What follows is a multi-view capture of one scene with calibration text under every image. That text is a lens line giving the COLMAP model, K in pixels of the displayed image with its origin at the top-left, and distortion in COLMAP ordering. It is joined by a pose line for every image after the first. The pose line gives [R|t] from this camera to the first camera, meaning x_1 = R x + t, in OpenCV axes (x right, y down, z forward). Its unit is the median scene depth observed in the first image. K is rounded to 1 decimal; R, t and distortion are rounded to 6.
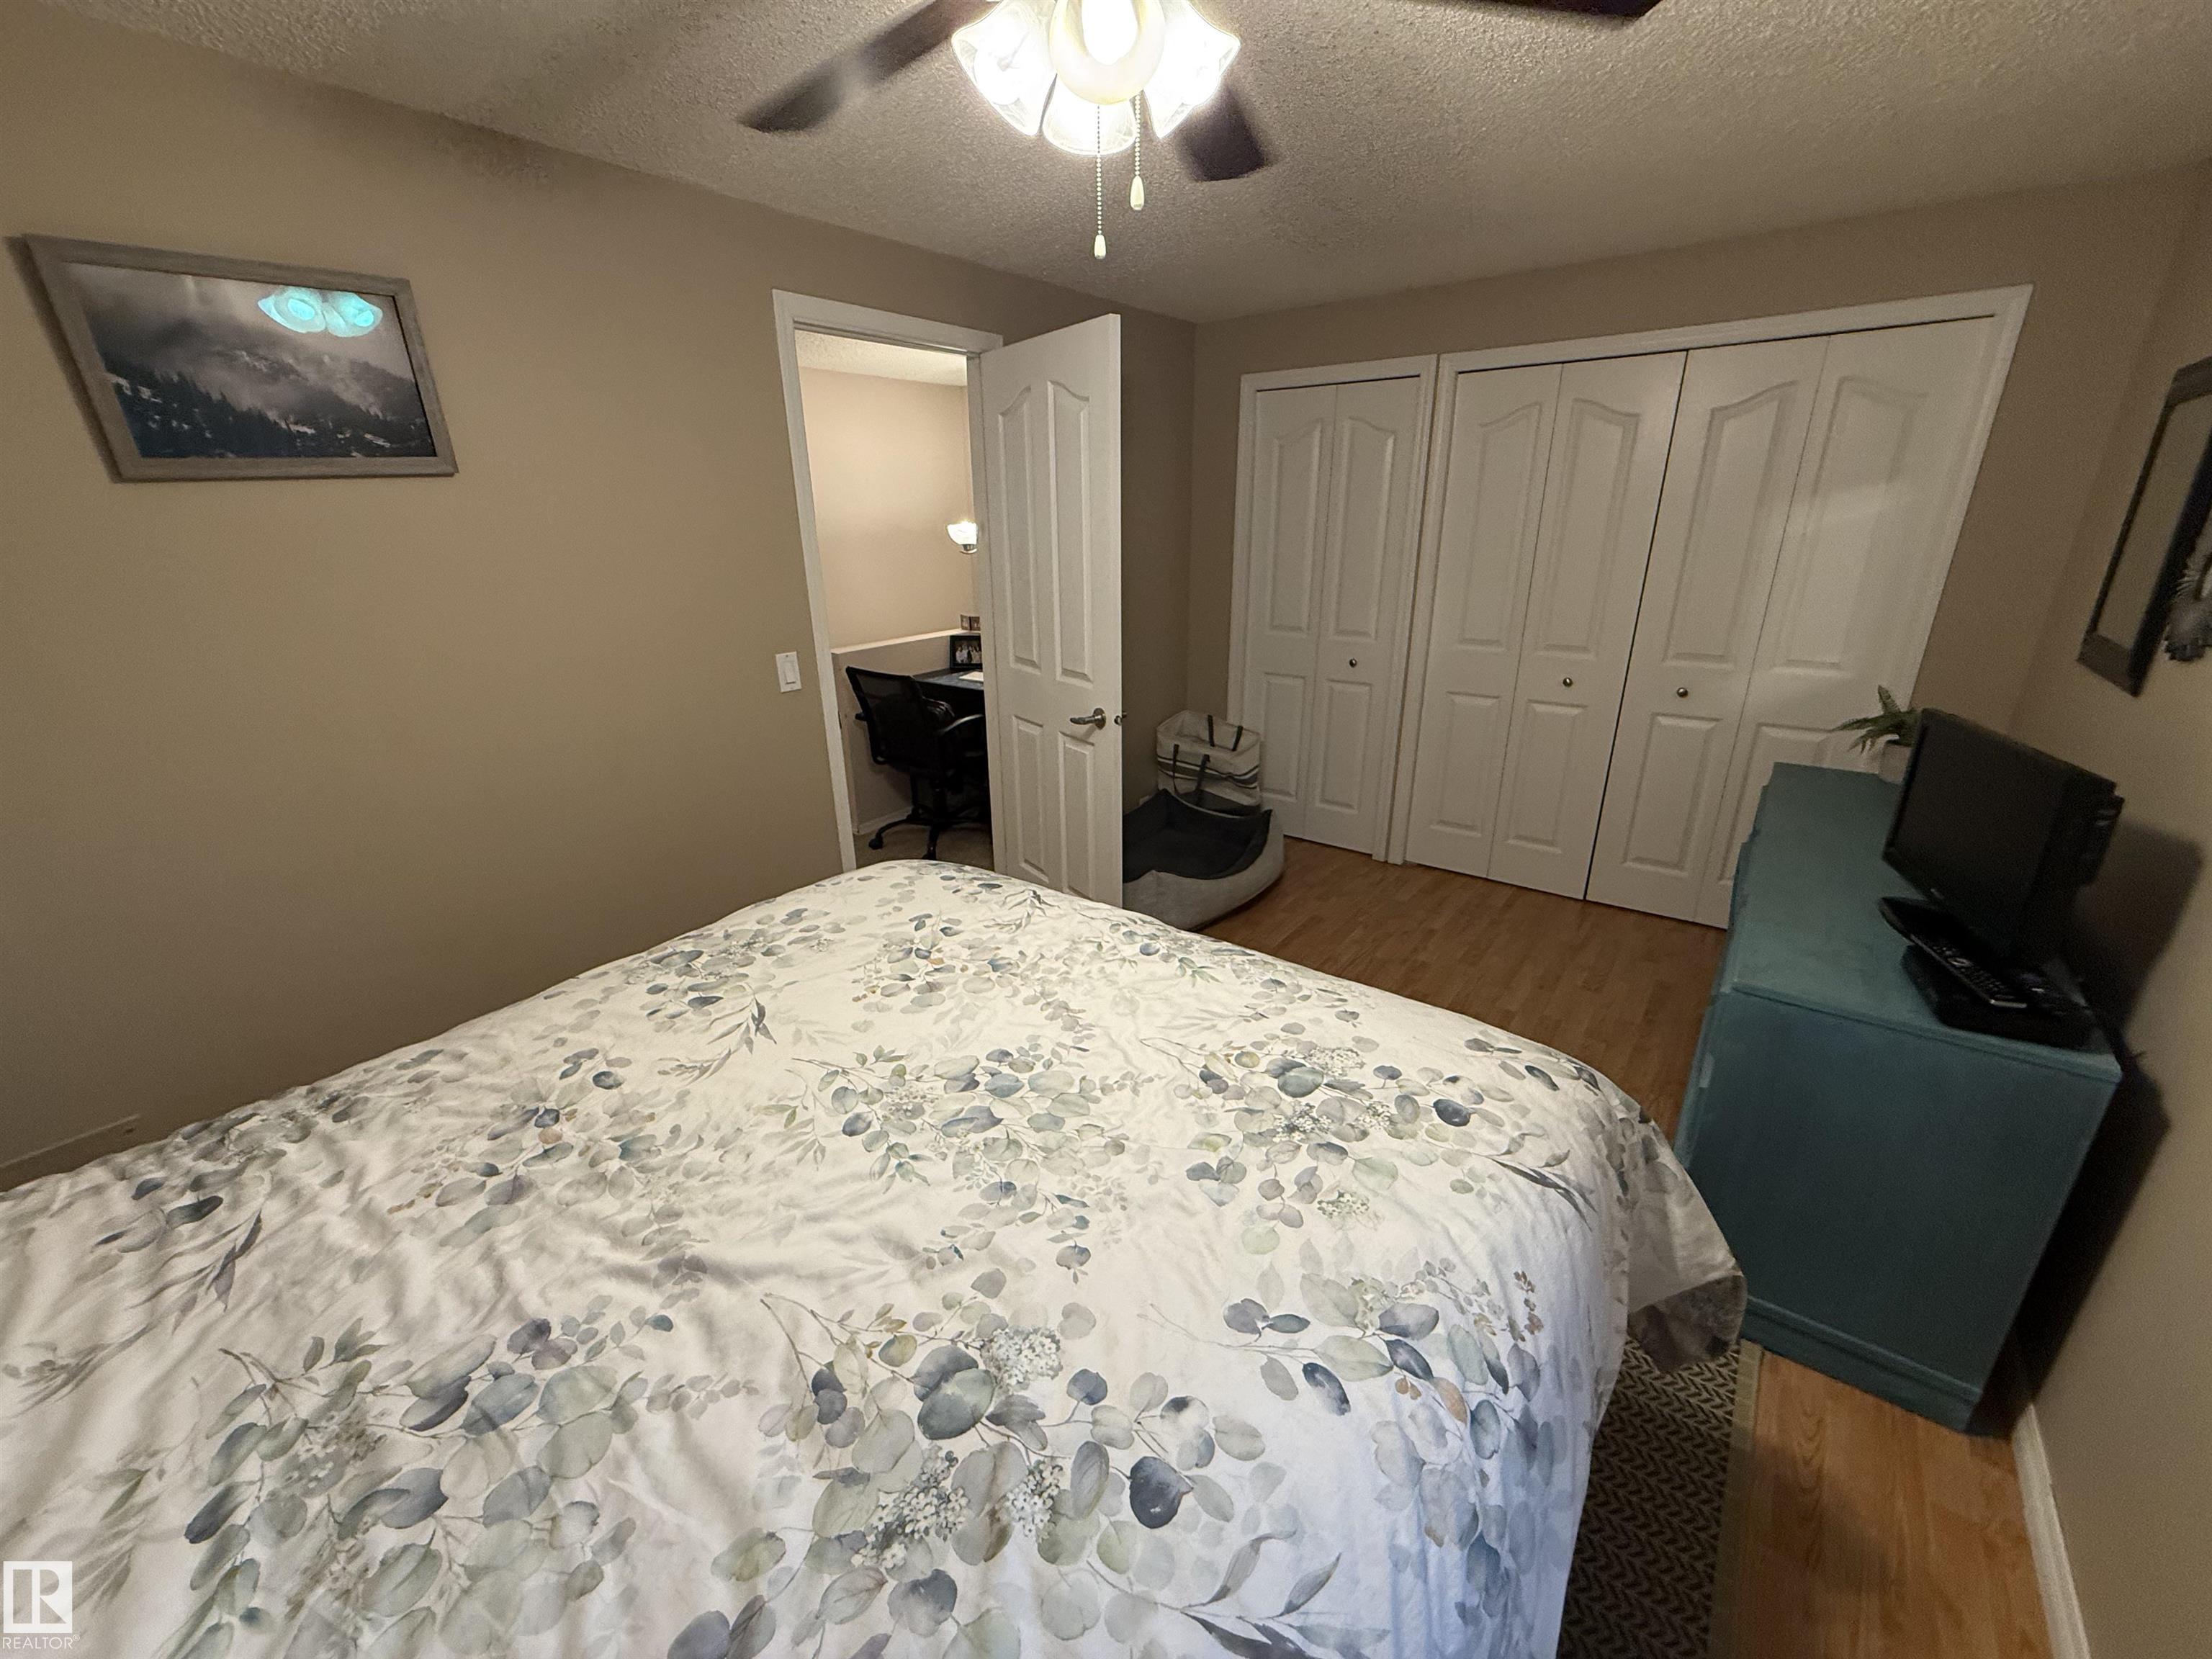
lens RADIAL K [[880.5, 0, 1107.9], [0, 880.5, 828.2], [0, 0, 1]] dist [0.002073, 0.000259]
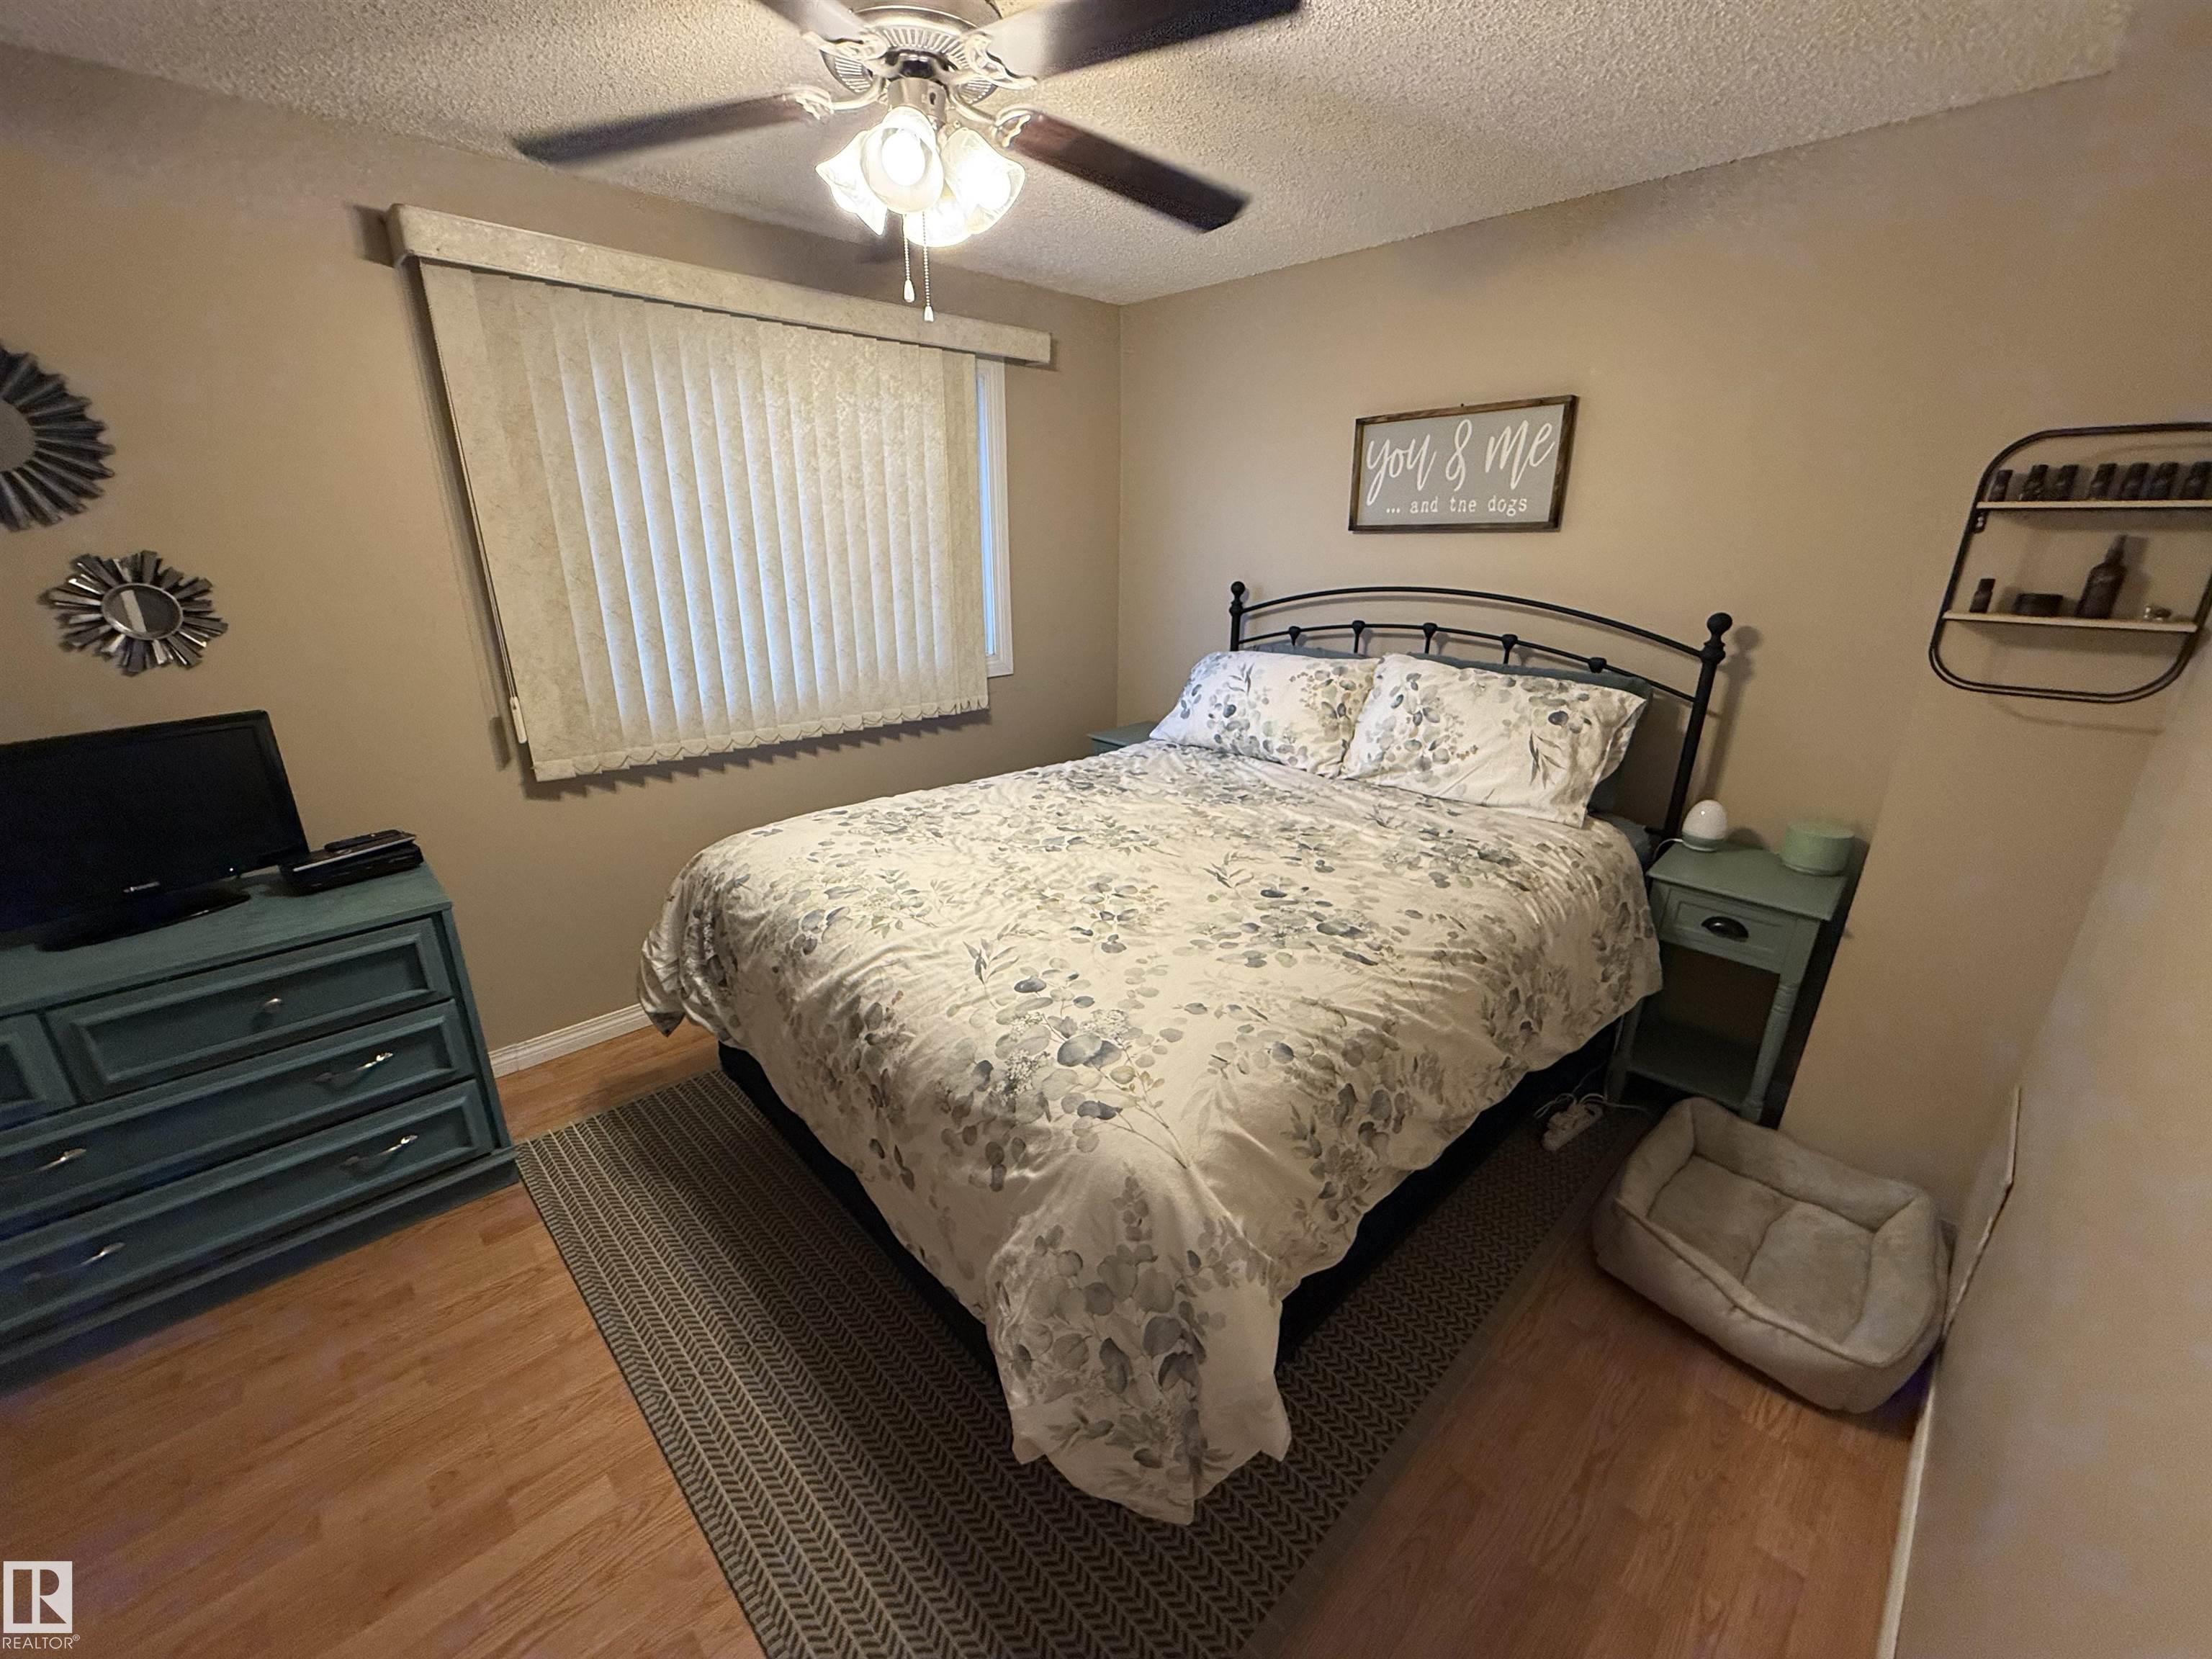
lens RADIAL K [[880.5, 0, 1103.7], [0, 880.5, 832.4], [0, 0, 1]] dist [0.002073, 0.000259]
pose [[-0.988726, -0.040914, 0.144036, -0.417578], [0.058503, 0.779925, 0.623133, -0.718273], [-0.137832, 0.624534, -0.768739, 2.072961]]
